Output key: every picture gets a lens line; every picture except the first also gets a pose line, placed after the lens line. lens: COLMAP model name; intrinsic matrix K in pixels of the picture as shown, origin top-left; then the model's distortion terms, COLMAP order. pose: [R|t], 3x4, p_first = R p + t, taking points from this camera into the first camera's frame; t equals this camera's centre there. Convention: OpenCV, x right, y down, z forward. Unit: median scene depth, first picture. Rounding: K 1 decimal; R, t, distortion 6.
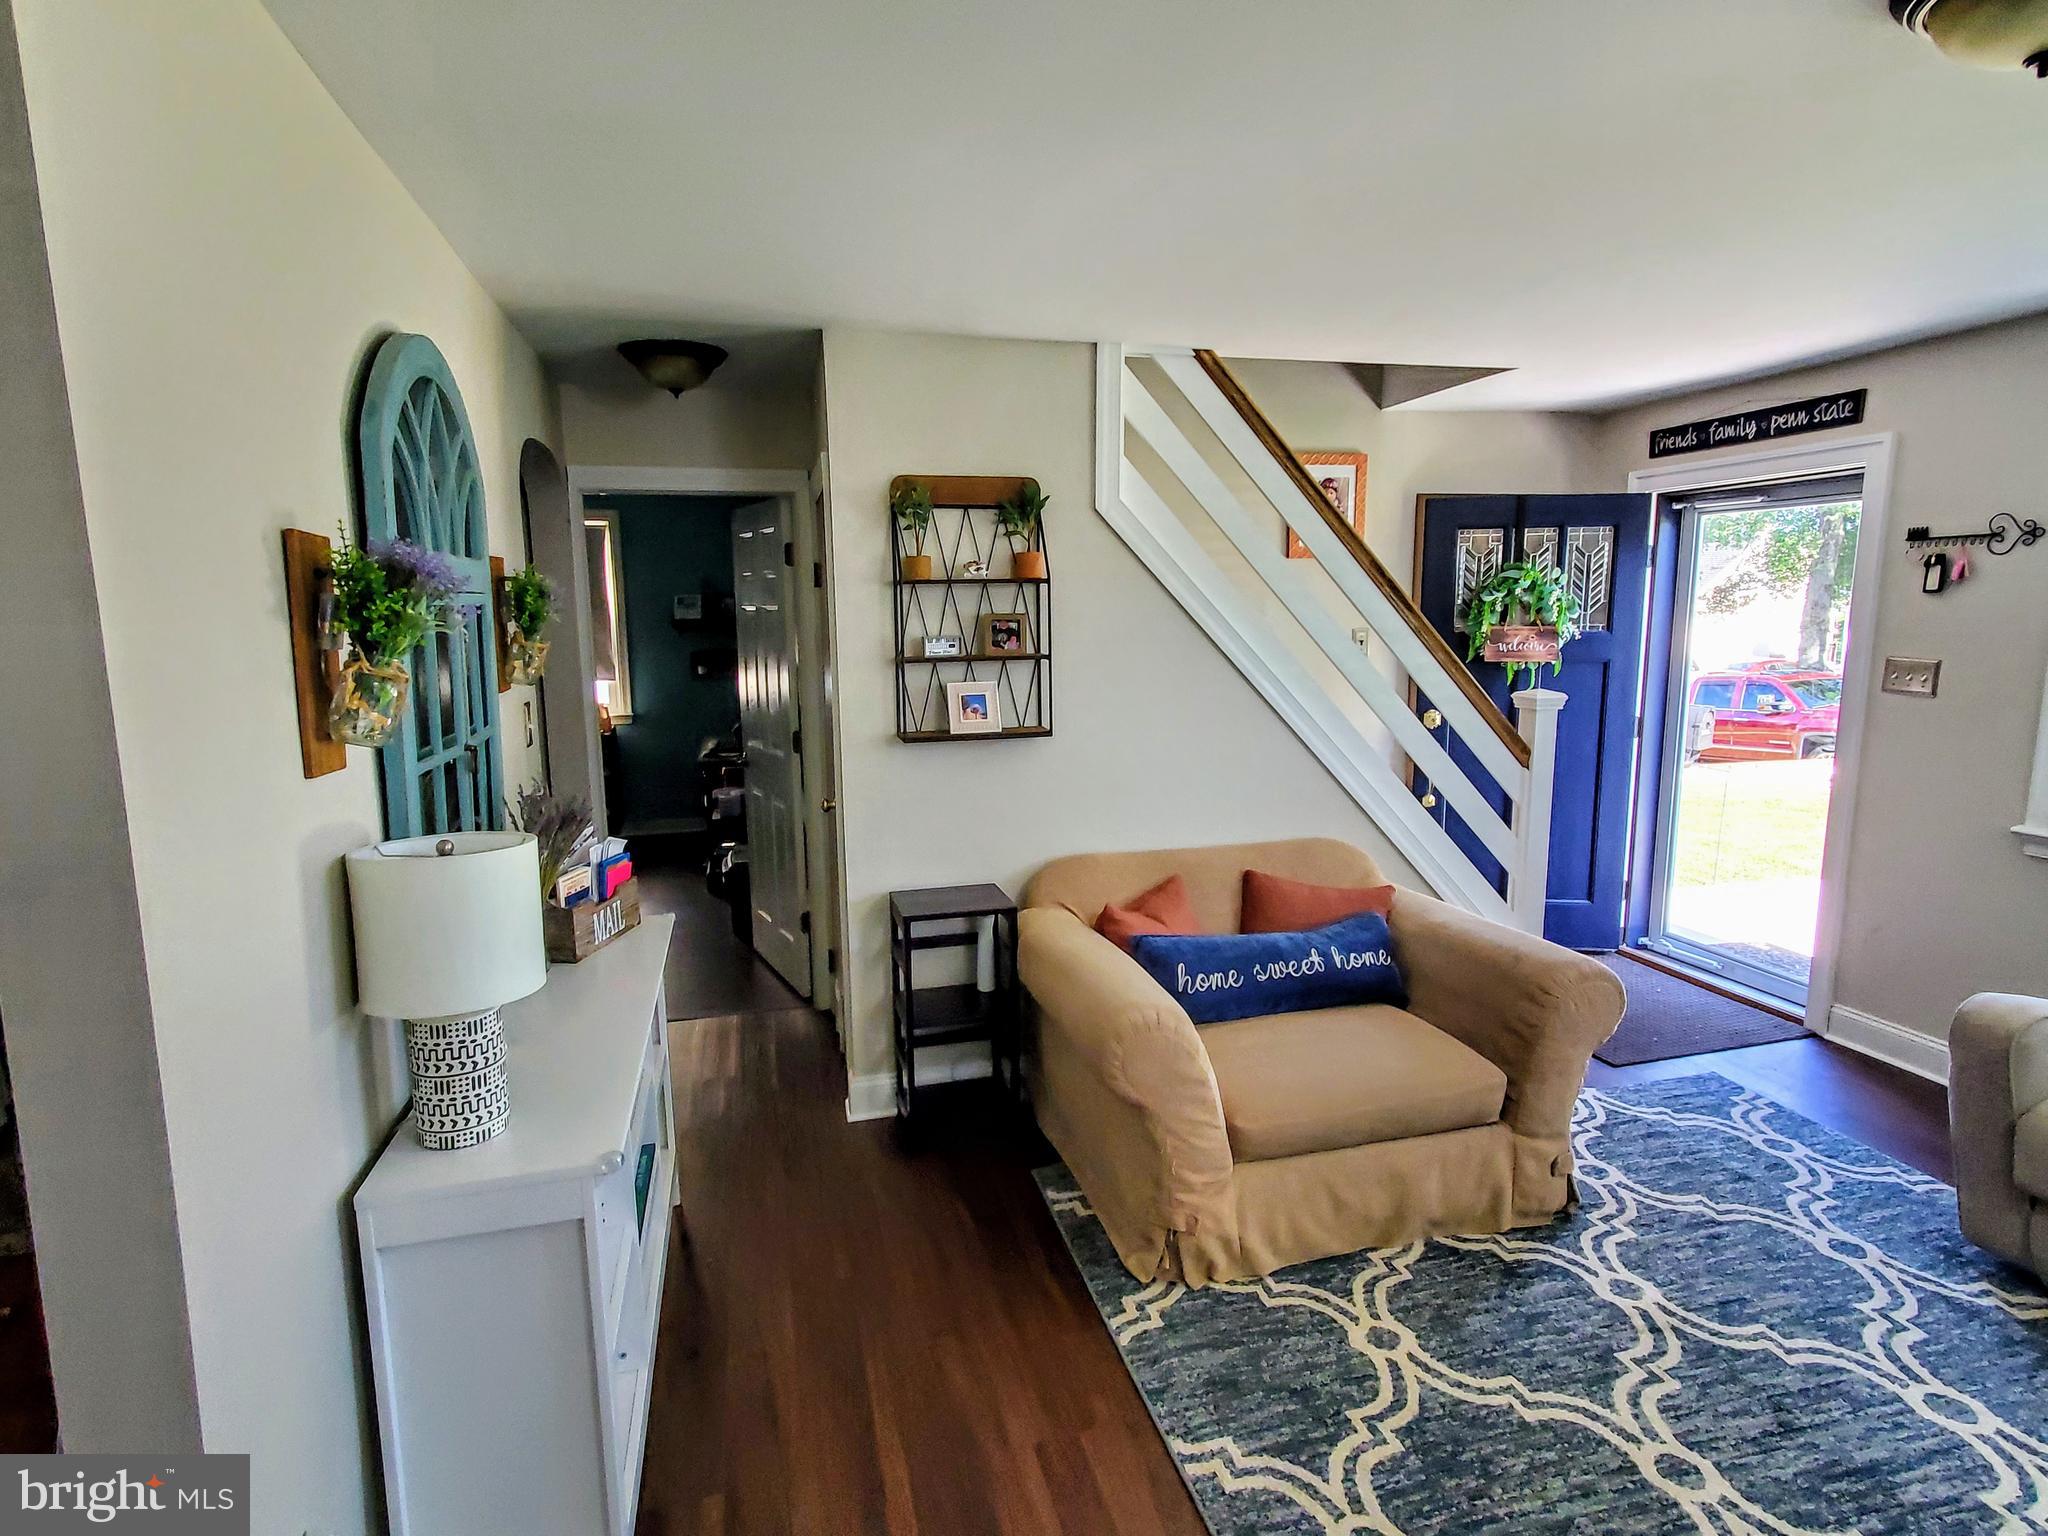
lens RADIAL K [[1078.4, 0, 1024.0], [0, 1078.4, 768.0], [0, 0, 1]] dist [-0.009234, 0.016826]
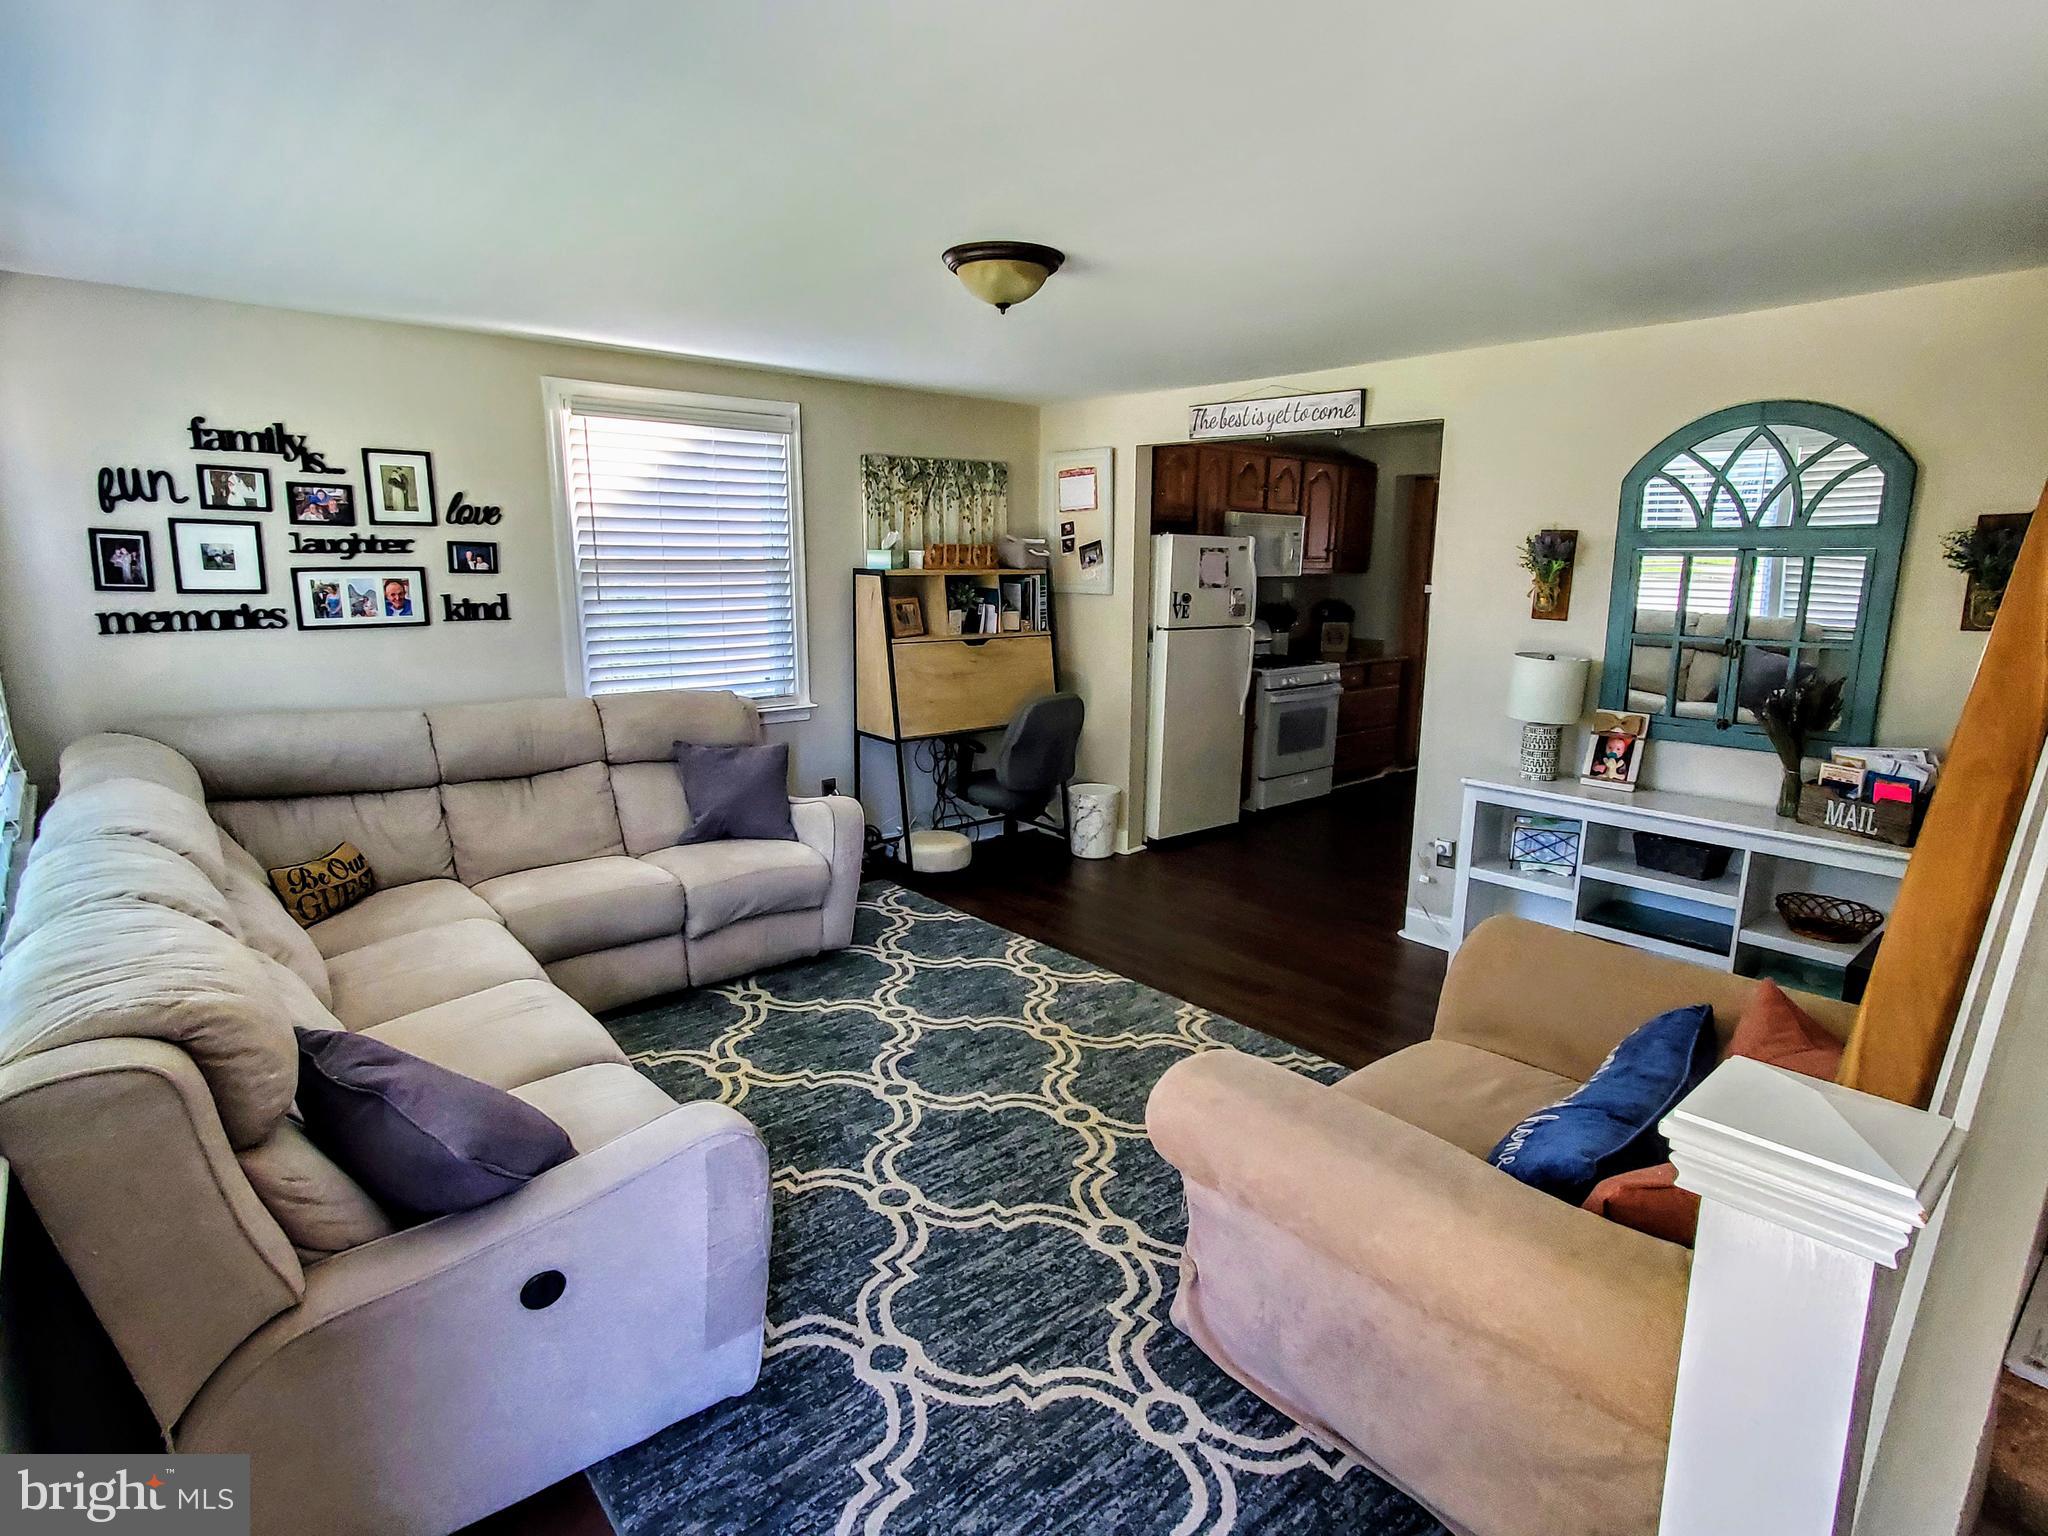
lens RADIAL K [[1073.0, 0, 1025.5], [0, 1073.0, 776.1], [0, 0, 1]] dist [0.003917, -0.000781]
pose [[-0.894331, 0.098874, -0.436343, 0.804859], [-0.060174, 0.939831, 0.336297, -0.208896], [0.443340, 0.327018, -0.834571, 1.300037]]
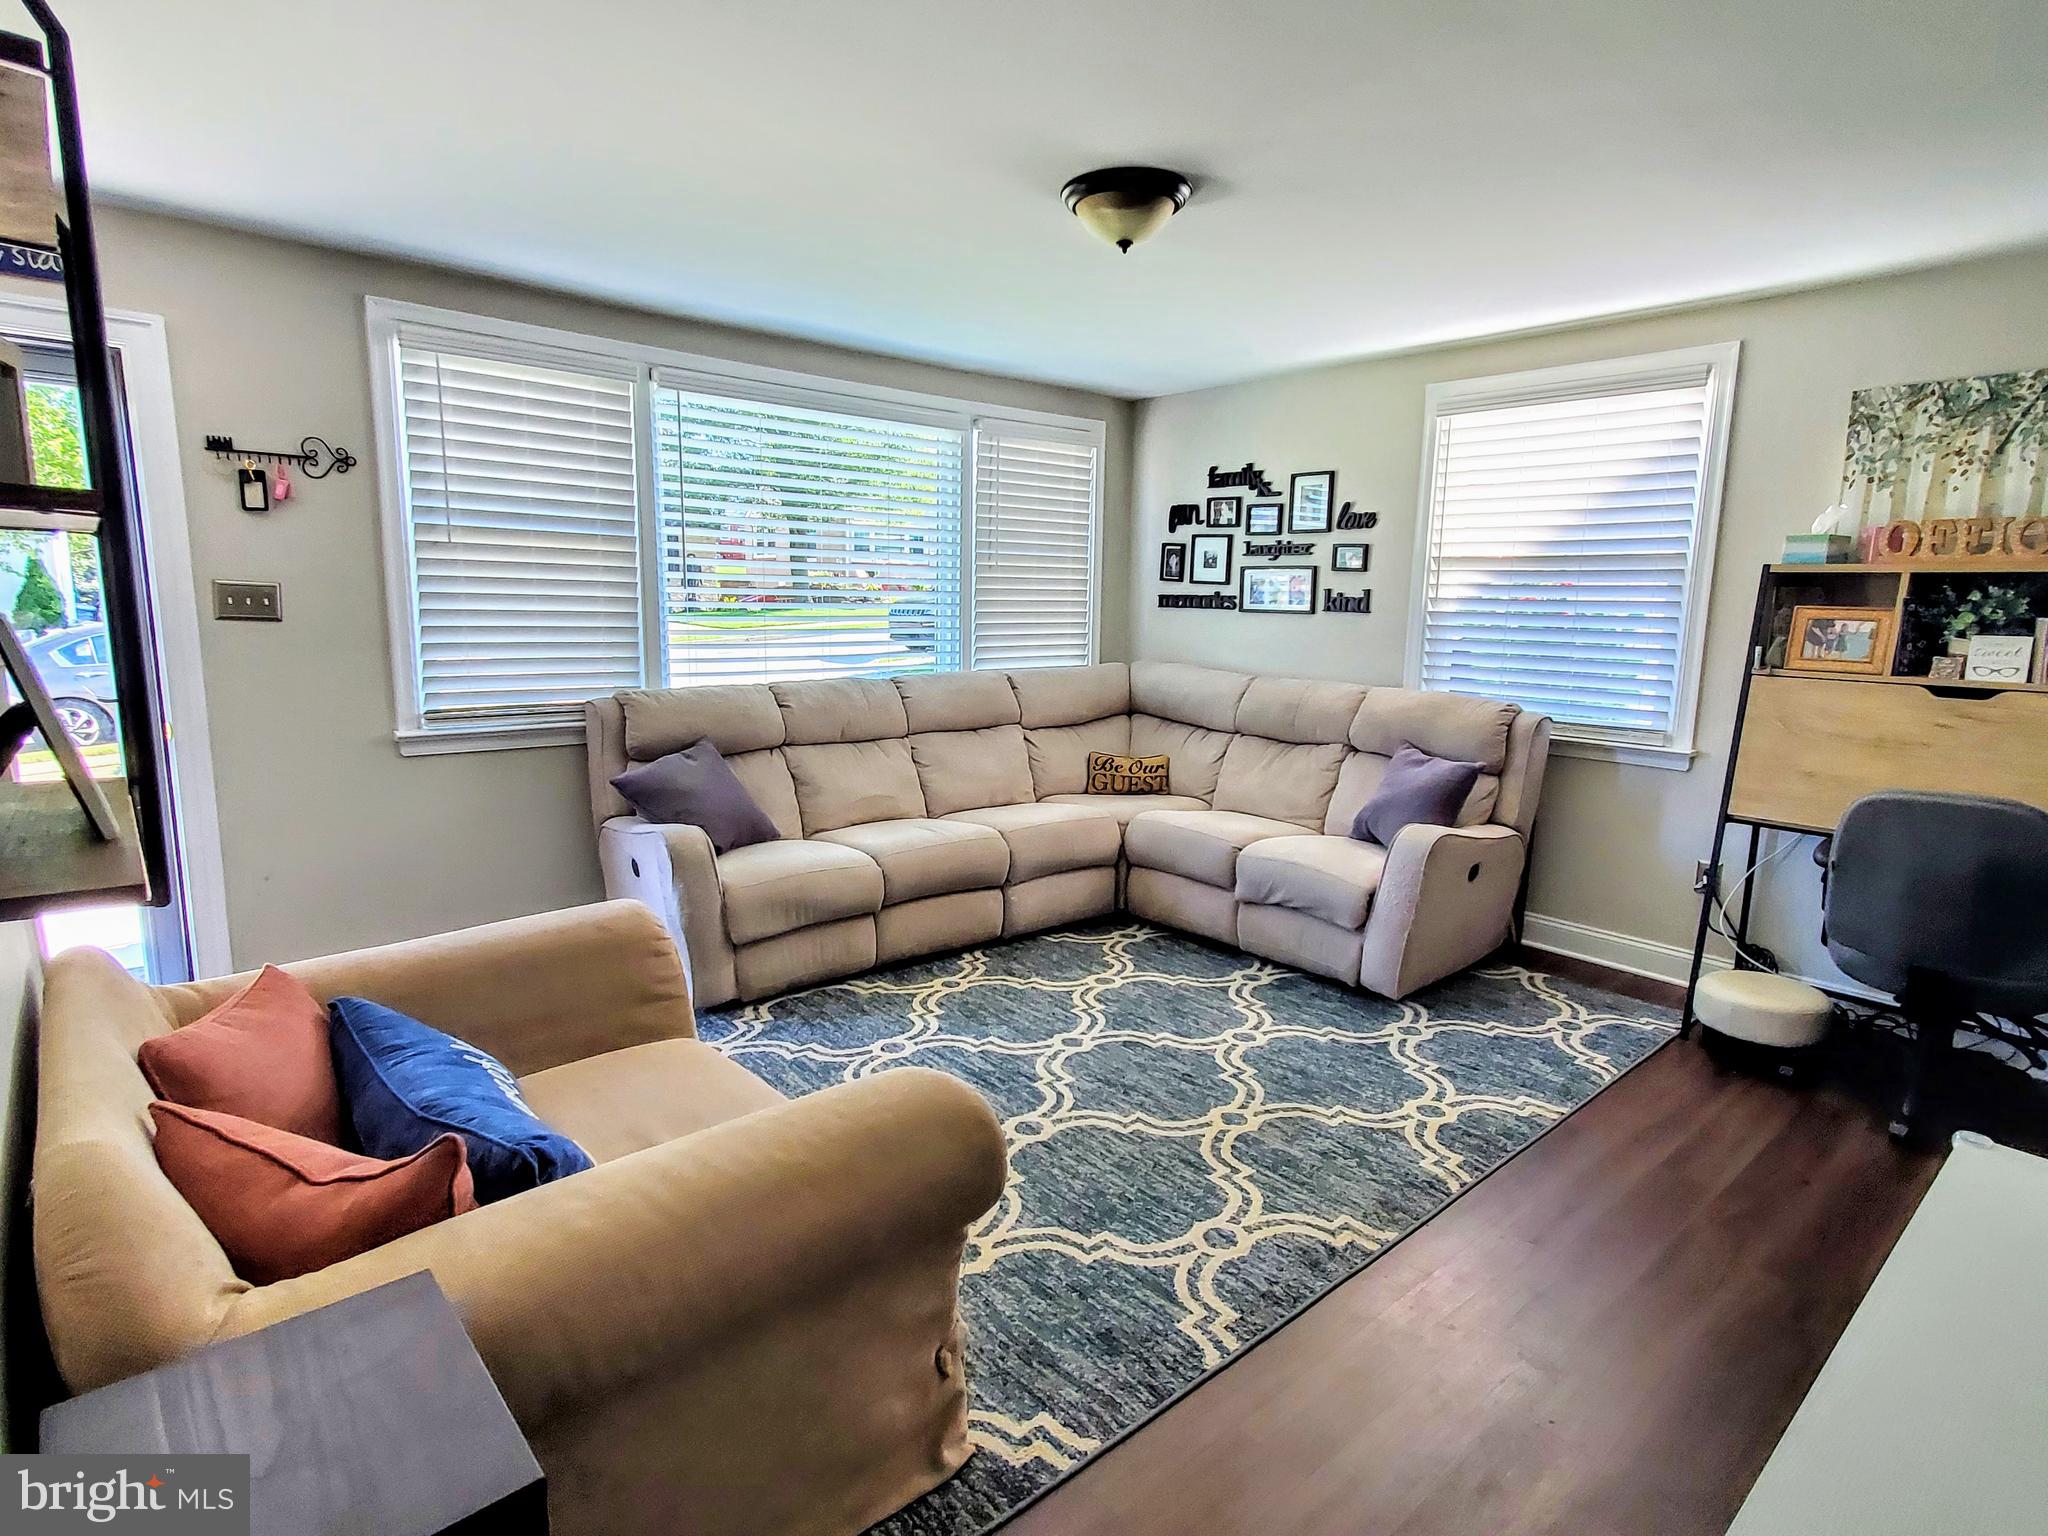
lens RADIAL K [[1078.4, 0, 1024.0], [0, 1078.4, 768.0], [0, 0, 1]] dist [-0.009234, 0.016826]
pose [[-0.446239, -0.138560, 0.884122, -0.357954], [0.119953, 0.969765, 0.212525, -0.069790], [-0.886838, 0.200890, -0.416126, 0.923272]]
